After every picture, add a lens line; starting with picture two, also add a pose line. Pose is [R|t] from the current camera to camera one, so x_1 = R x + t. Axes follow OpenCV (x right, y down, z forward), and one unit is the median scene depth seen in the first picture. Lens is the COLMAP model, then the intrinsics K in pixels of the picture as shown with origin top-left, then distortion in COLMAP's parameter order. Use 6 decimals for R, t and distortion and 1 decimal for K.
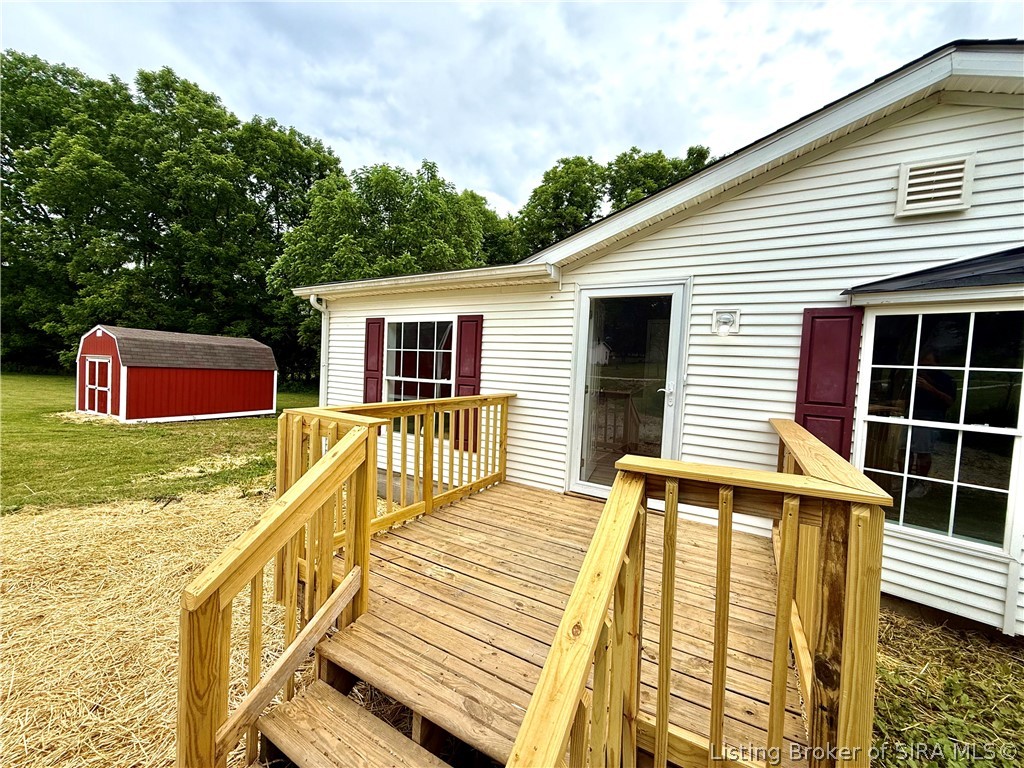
lens RADIAL K [[411.0, 0, 506.3], [0, 411.0, 378.6], [0, 0, 1]] dist [-0.006545, -0.000059]
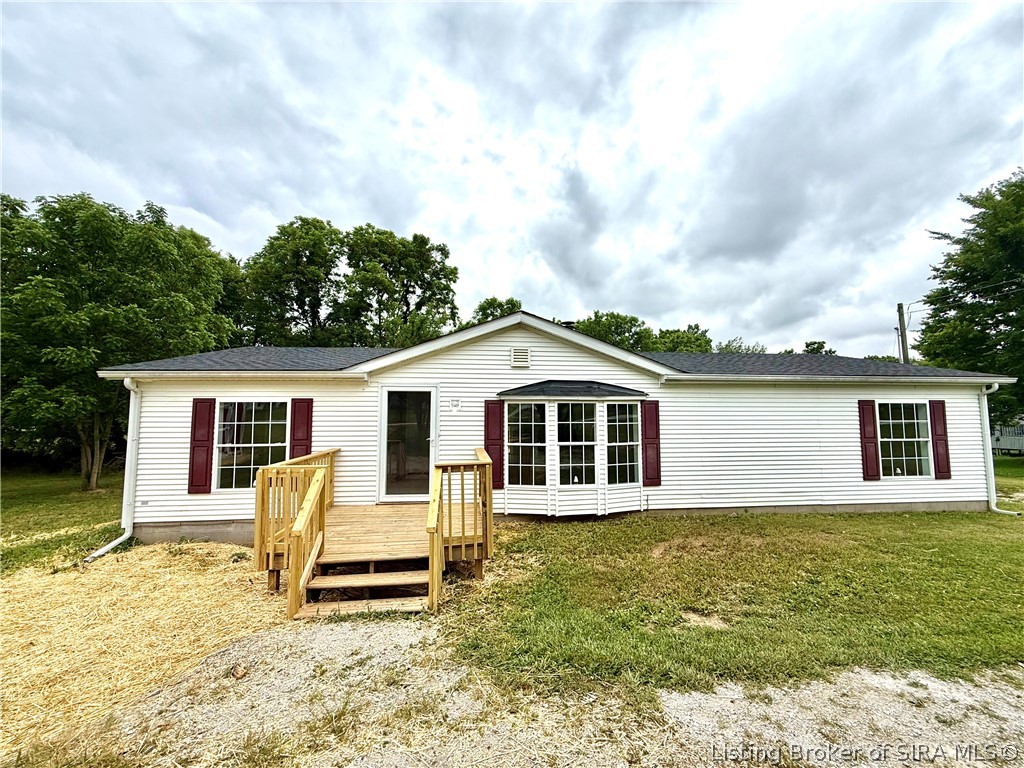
lens RADIAL K [[408.2, 0, 510.3], [0, 408.2, 383.7], [0, 0, 1]] dist [-0.000095, 0.000208]
pose [[0.799145, -0.001798, 0.601135, -0.363282], [0.057530, 0.995634, -0.073502, -0.052775], [-0.598379, 0.093322, 0.795760, -0.619014]]
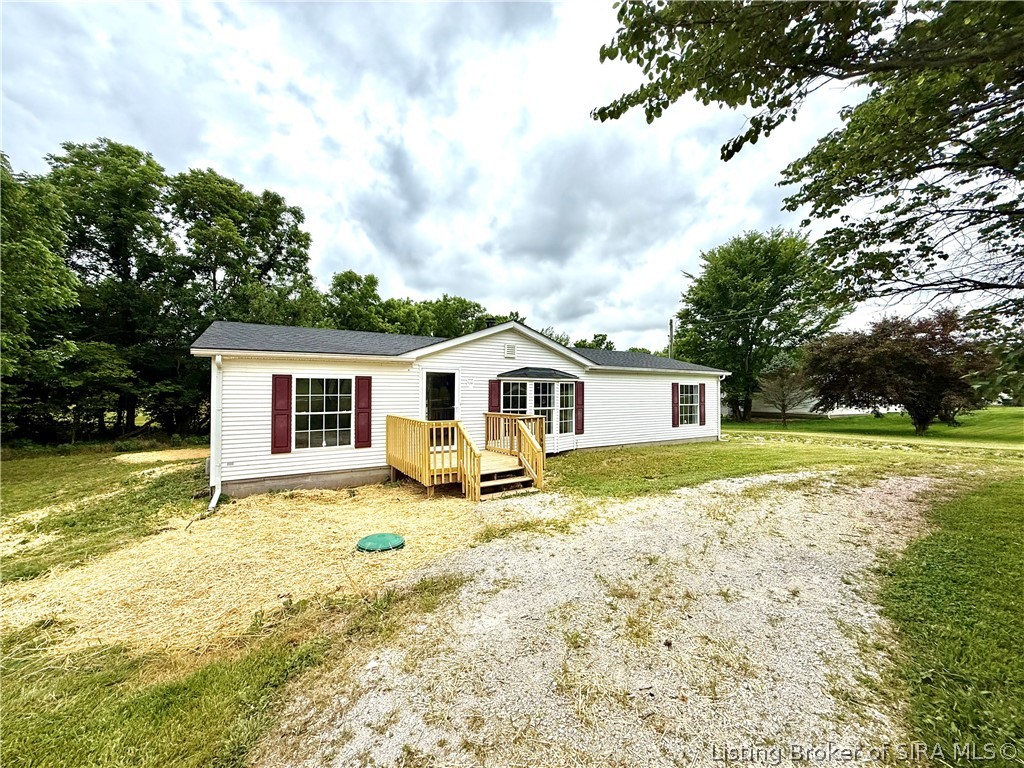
lens RADIAL K [[408.2, 0, 510.3], [0, 408.2, 383.7], [0, 0, 1]] dist [-0.000095, 0.000208]
pose [[0.460784, -0.028148, 0.887066, -1.413317], [0.046560, 0.998887, 0.007511, -0.097981], [-0.886290, 0.037841, 0.461582, -0.468439]]
